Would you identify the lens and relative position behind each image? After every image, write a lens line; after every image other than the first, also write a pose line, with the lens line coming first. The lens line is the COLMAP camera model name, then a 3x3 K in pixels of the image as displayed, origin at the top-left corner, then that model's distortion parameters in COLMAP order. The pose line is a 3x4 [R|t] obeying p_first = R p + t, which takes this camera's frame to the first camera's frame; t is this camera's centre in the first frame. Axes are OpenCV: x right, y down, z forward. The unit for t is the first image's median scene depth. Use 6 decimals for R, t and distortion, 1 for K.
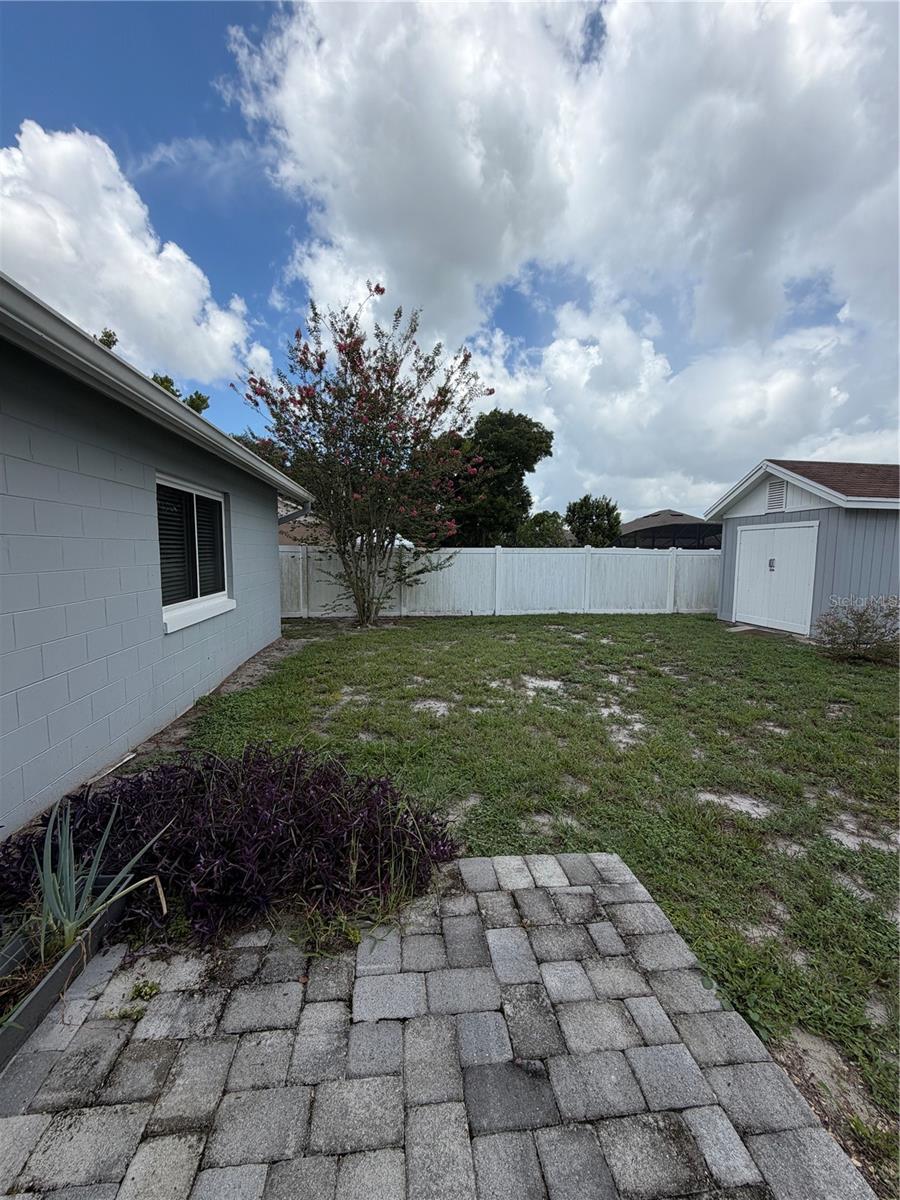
lens RADIAL K [[480.8, 0, 452.9], [0, 480.8, 596.4], [0, 0, 1]] dist [0.000426, 0.000984]
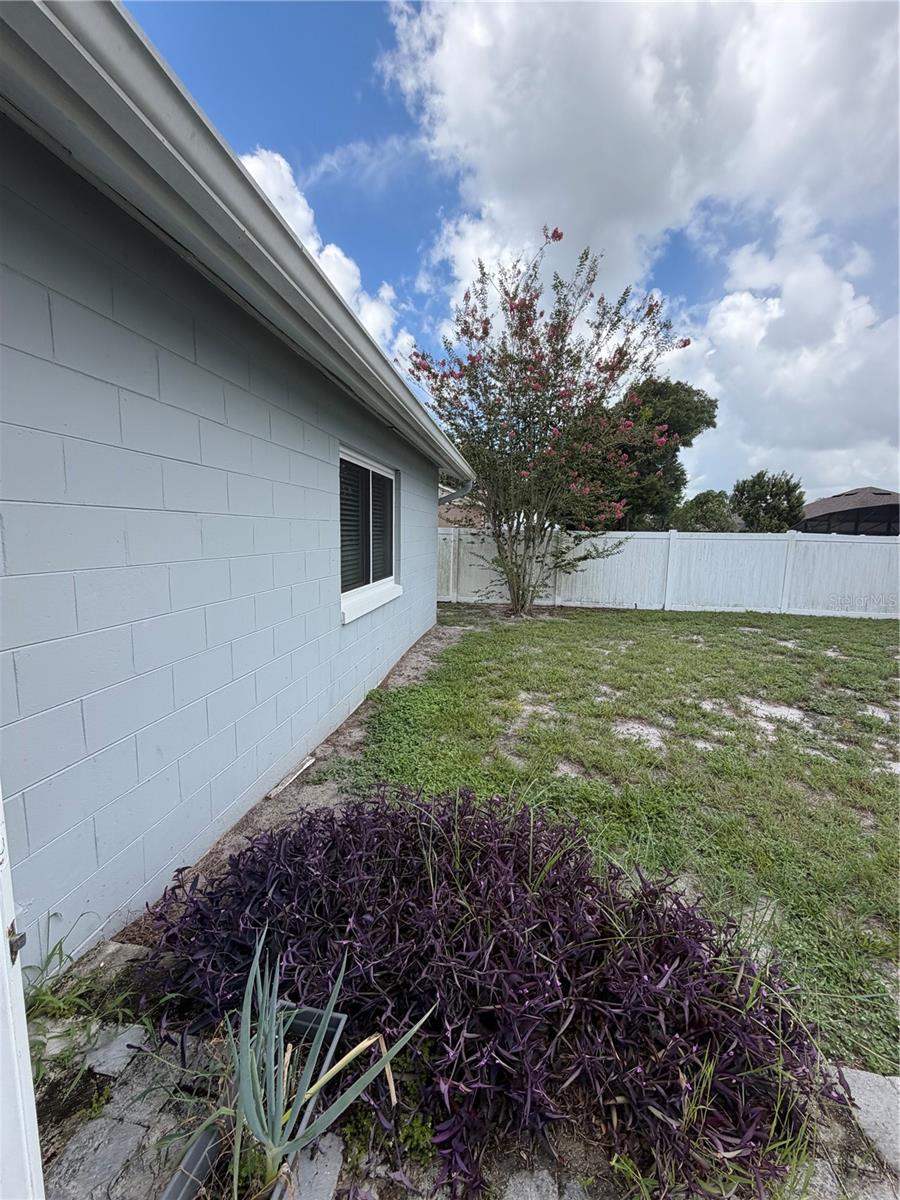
lens RADIAL K [[480.8, 0, 447.3], [0, 480.8, 595.1], [0, 0, 1]] dist [0.000426, 0.000984]
pose [[0.961838, 0.045457, -0.269818, -0.068076], [-0.036657, 0.998621, 0.037568, -0.007437], [0.271154, -0.026244, 0.962178, 0.074051]]
